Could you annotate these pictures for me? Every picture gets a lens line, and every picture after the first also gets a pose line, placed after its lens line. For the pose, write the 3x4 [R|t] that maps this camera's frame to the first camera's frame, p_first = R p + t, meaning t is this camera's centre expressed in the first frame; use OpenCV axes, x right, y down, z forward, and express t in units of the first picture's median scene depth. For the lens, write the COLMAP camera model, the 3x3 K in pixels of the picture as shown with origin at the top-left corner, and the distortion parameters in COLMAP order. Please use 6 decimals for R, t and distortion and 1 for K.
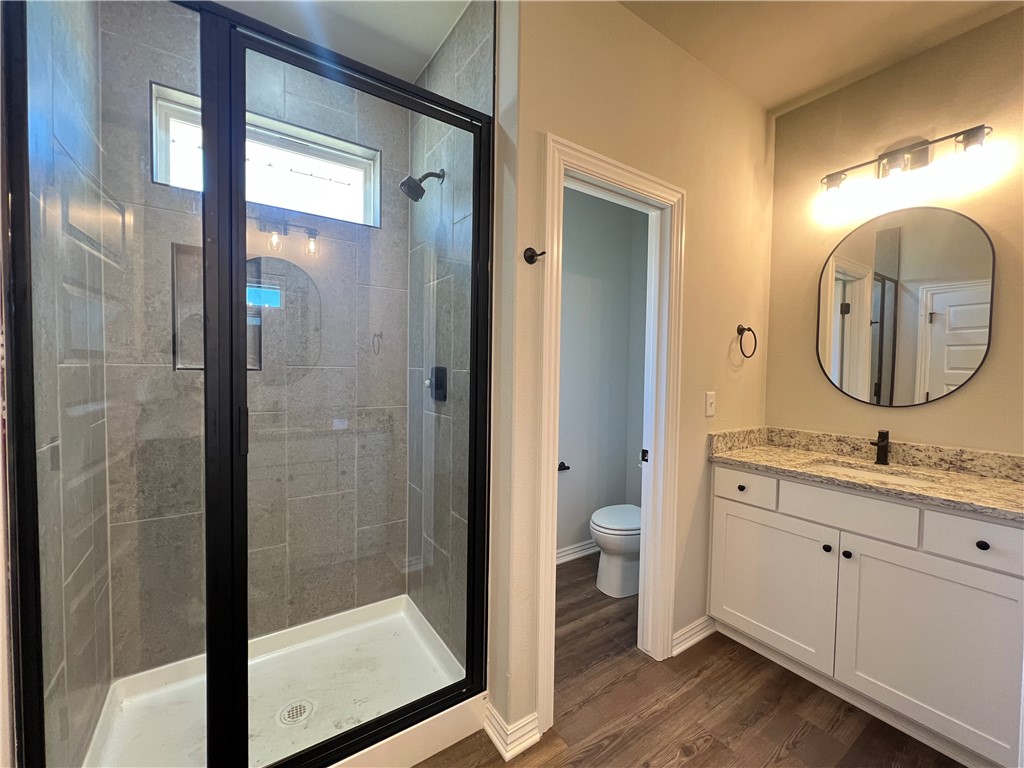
lens RADIAL K [[415.0, 0, 512.0], [0, 415.0, 384.0], [0, 0, 1]] dist [-0.002119, -0.000104]
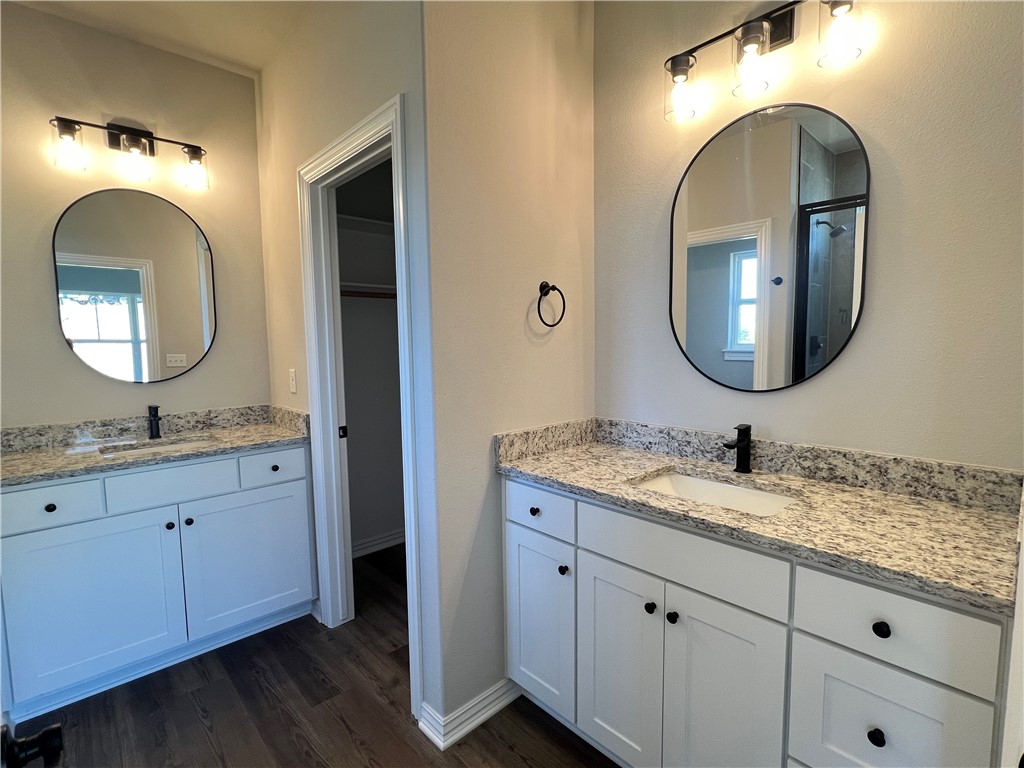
lens RADIAL K [[496.9, 0, 512.0], [0, 496.9, 384.0], [0, 0, 1]] dist [0.001416, 0.000343]
pose [[-0.158023, -0.098737, 0.982487, -0.485743], [0.045746, 0.993188, 0.107170, -0.035562], [-0.986375, 0.061880, -0.152430, 0.315019]]
